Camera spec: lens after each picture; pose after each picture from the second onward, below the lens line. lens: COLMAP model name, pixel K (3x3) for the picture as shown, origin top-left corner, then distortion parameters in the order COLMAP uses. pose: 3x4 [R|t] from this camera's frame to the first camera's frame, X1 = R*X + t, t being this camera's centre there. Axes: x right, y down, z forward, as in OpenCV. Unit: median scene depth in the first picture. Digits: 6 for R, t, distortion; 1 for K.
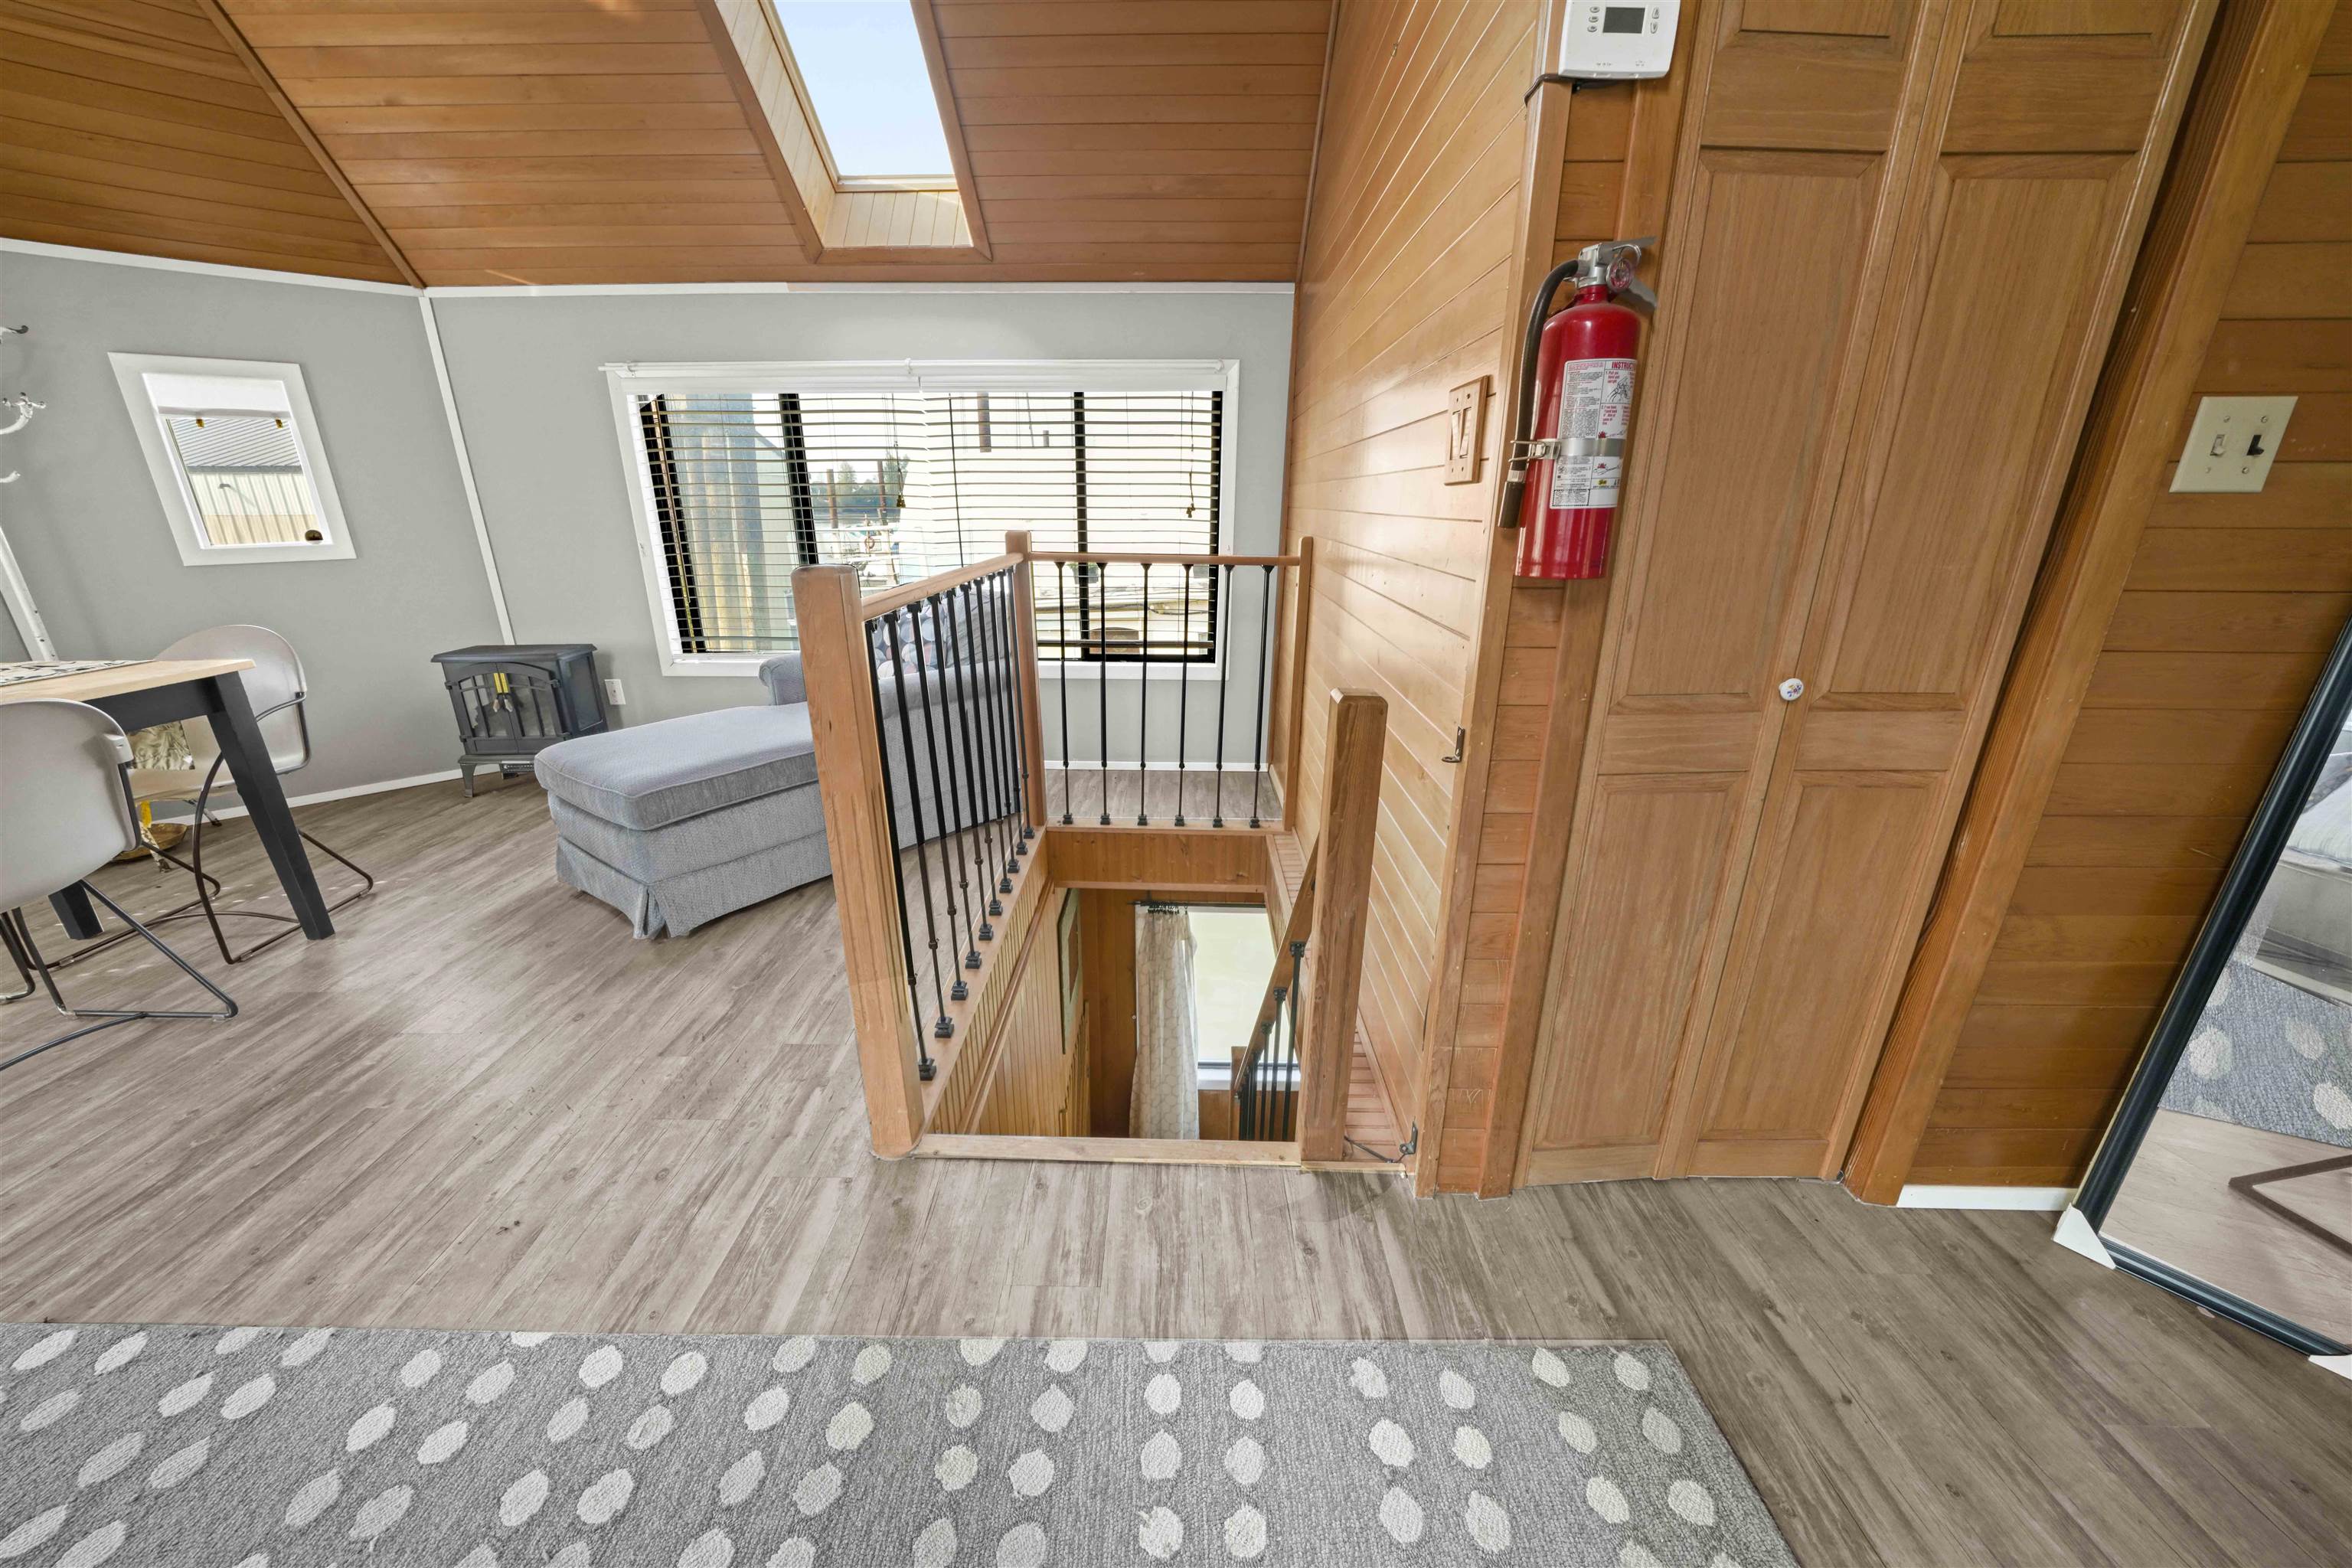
lens RADIAL K [[830.2, 0, 1183.6], [0, 830.2, 784.8], [0, 0, 1]] dist [-0.018035, 0.001861]
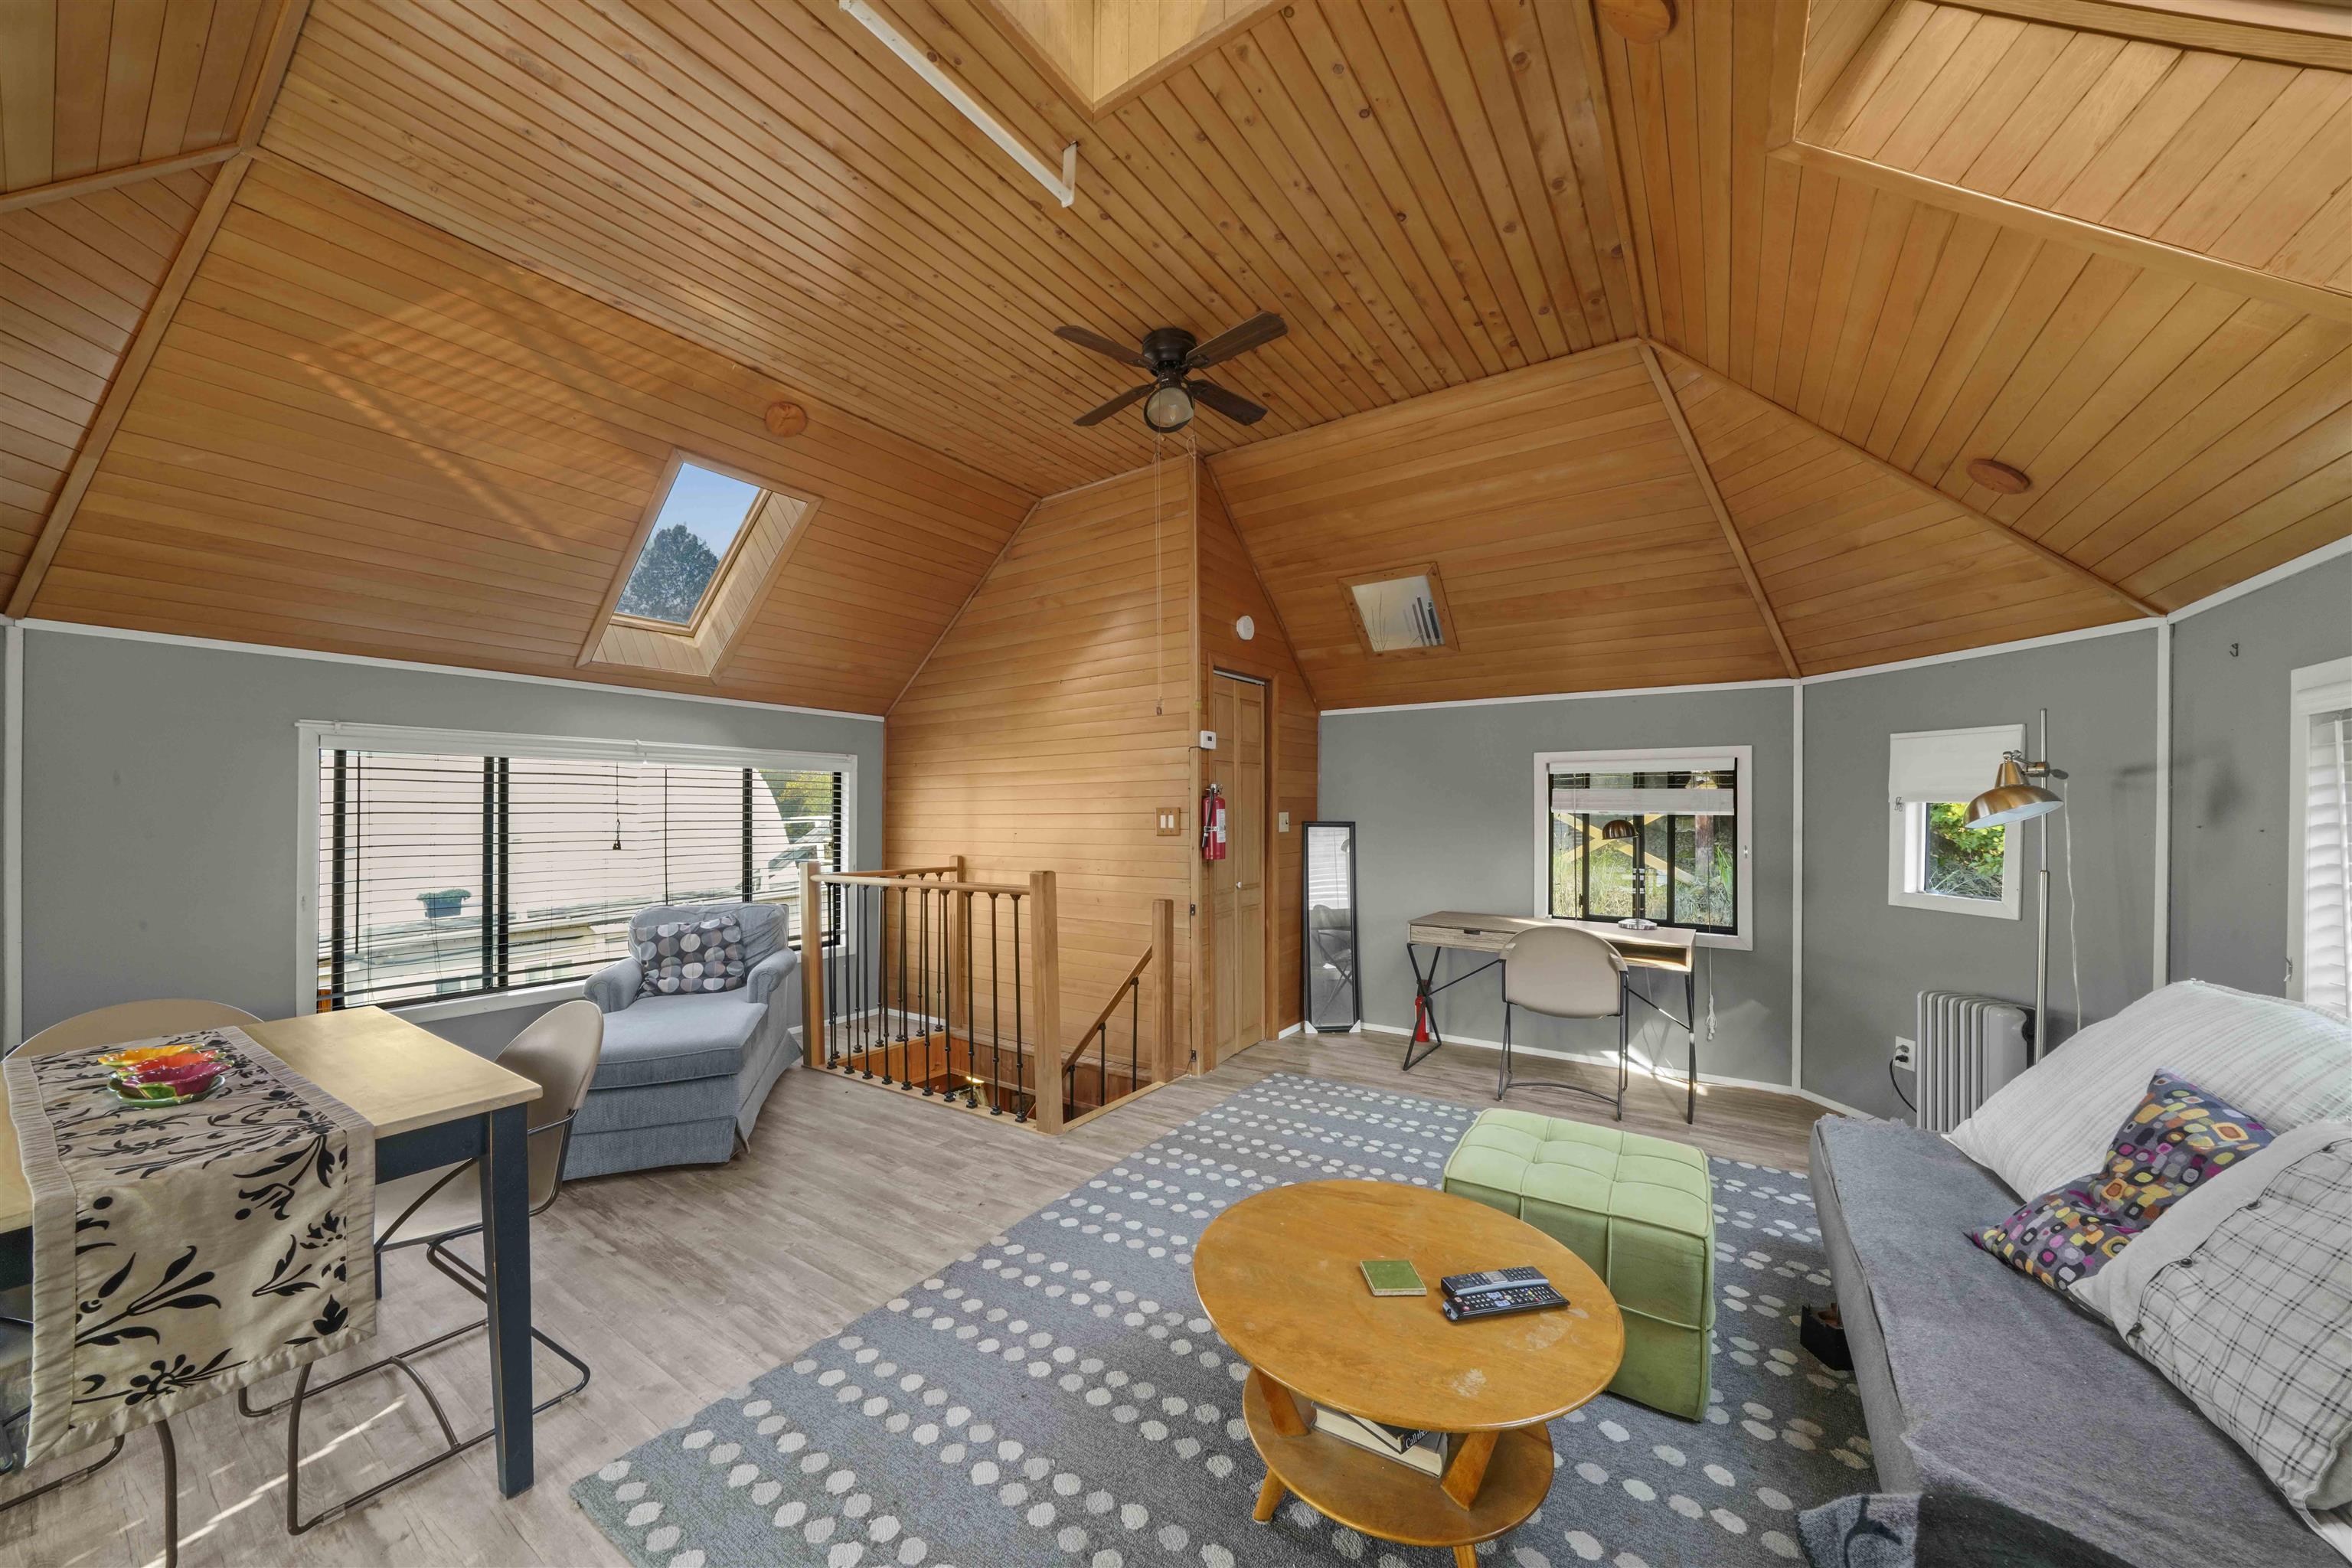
lens RADIAL K [[830.2, 0, 1167.7], [0, 830.2, 806.7], [0, 0, 1]] dist [-0.018035, 0.001861]
pose [[0.545681, 0.003516, 0.837986, -2.503138], [0.278513, 0.942384, -0.185316, 0.151033], [-0.790356, 0.334514, 0.513262, -0.765405]]
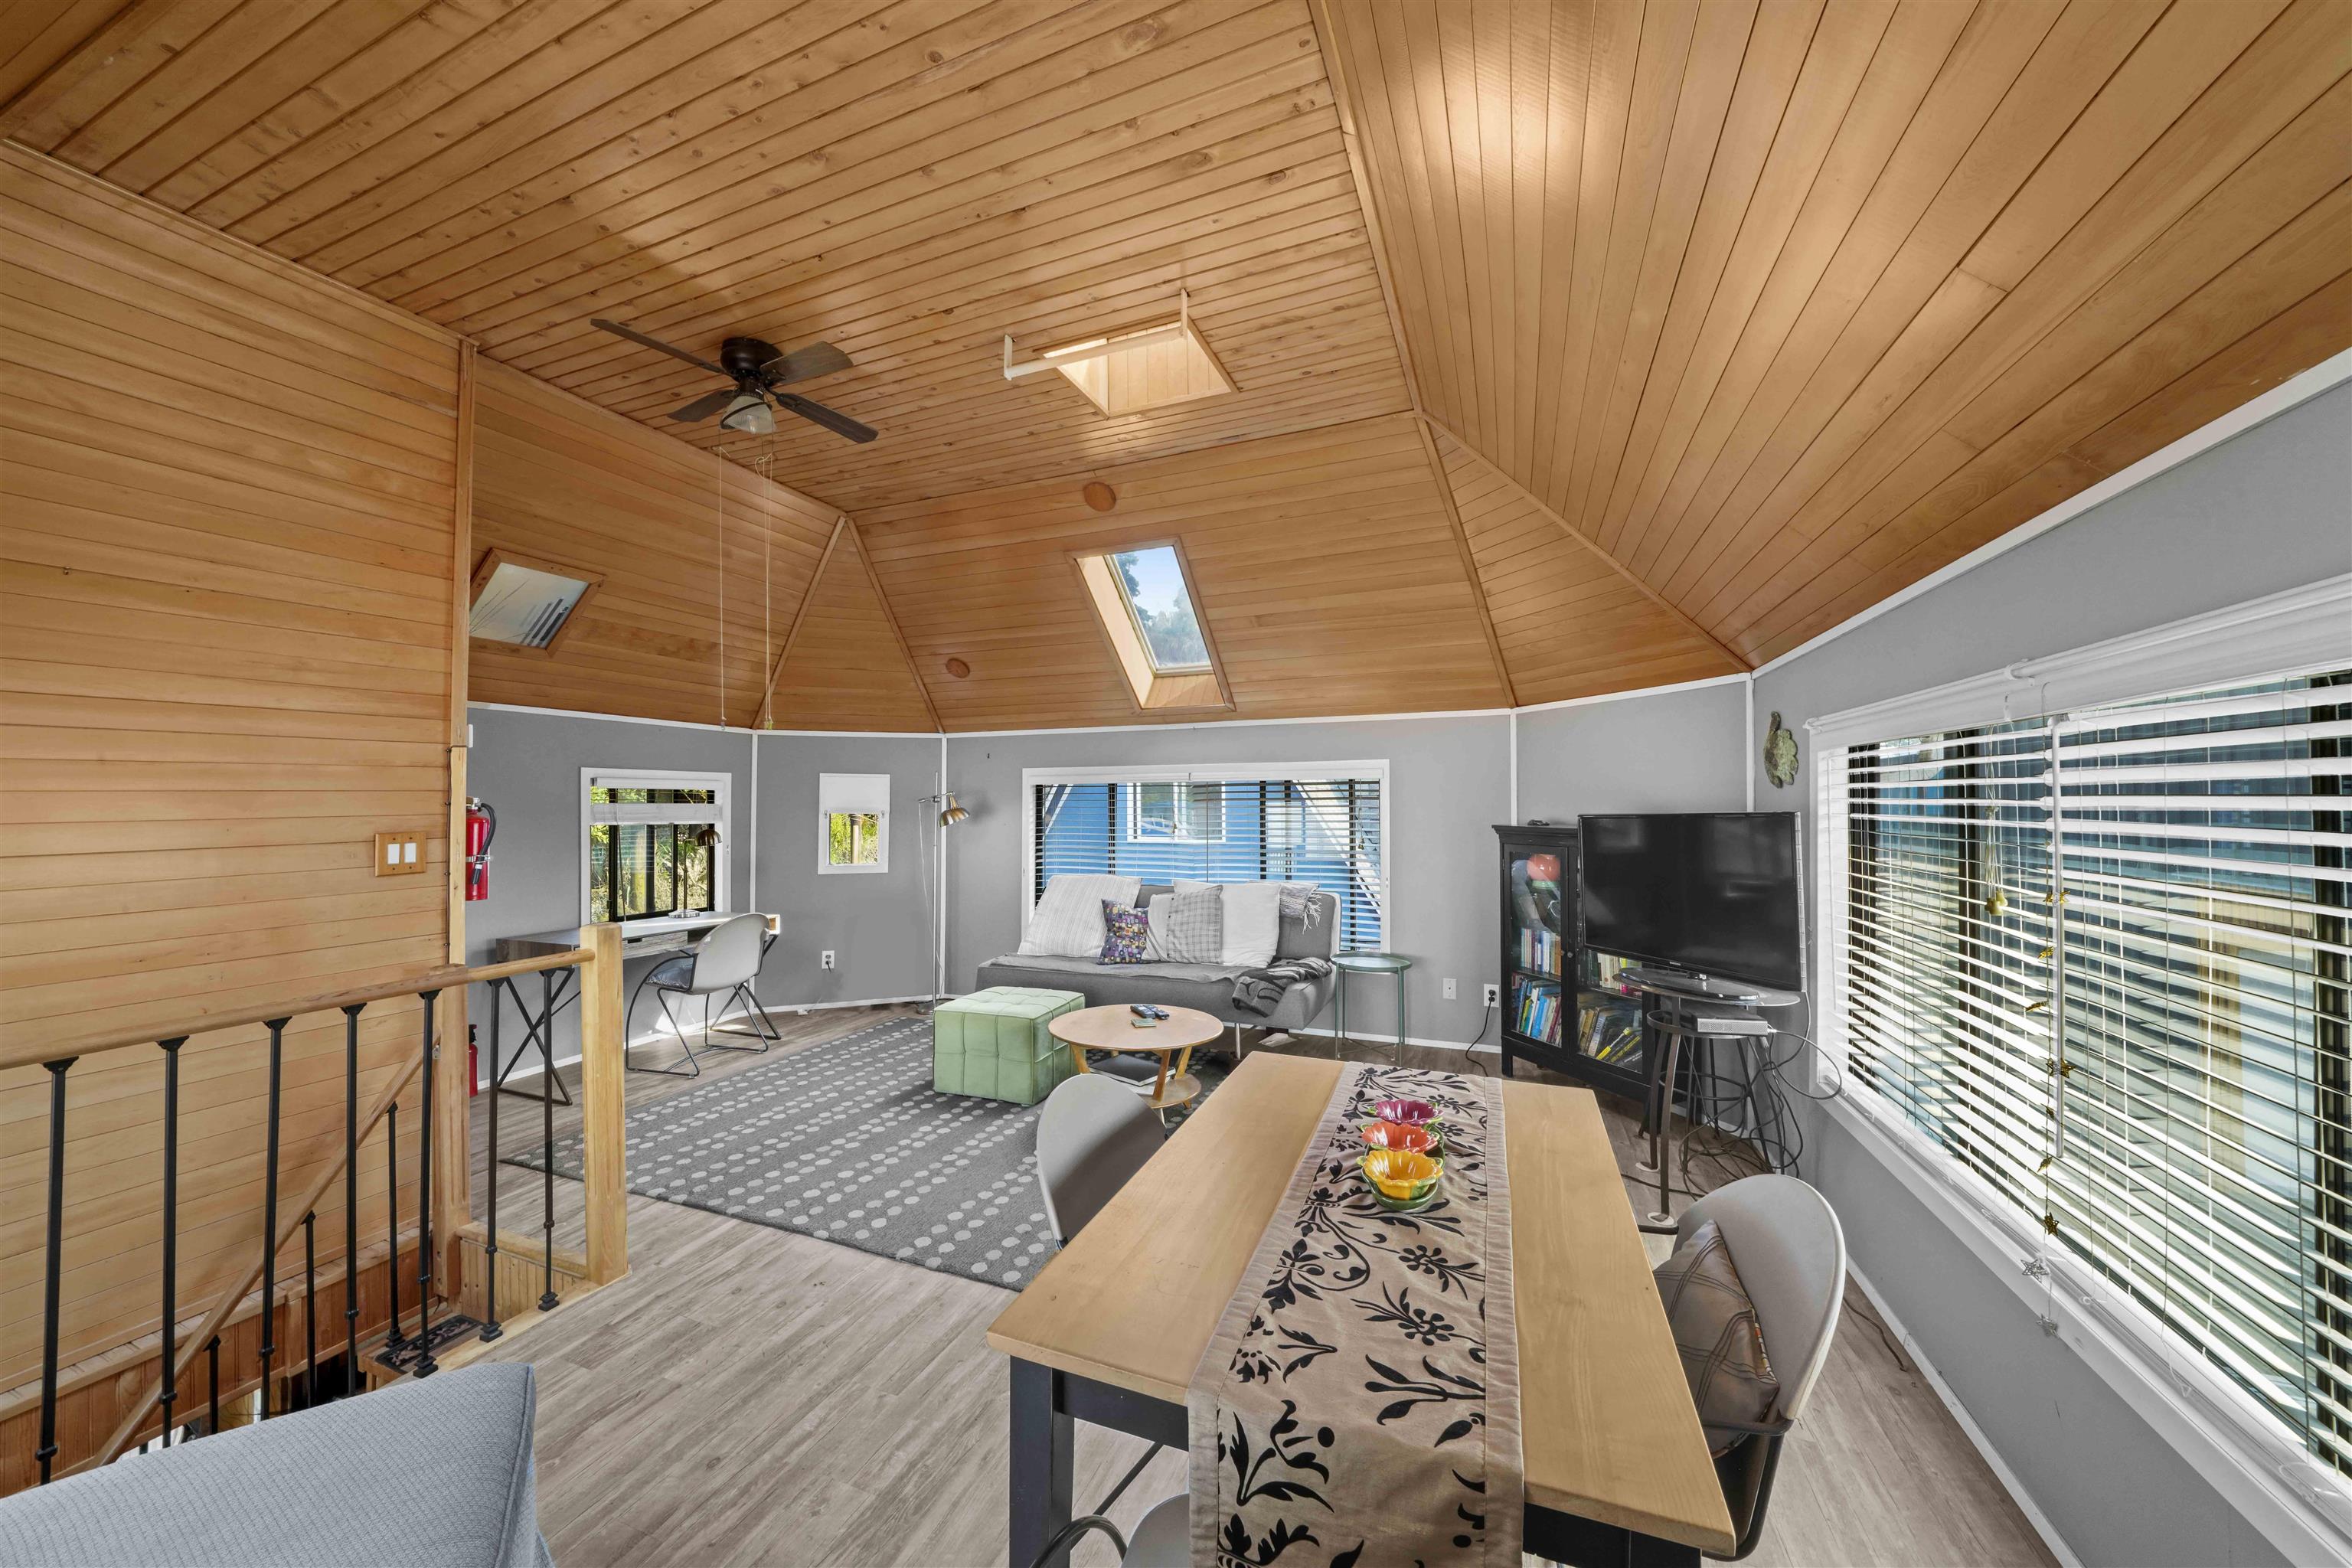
lens RADIAL K [[830.2, 0, 1167.4], [0, 830.2, 793.6], [0, 0, 1]] dist [-0.018035, 0.001861]
pose [[-0.934909, 0.011610, 0.354697, -2.394937], [0.126070, 0.945139, 0.301360, -0.986072], [-0.331740, 0.326461, -0.885083, 2.233803]]
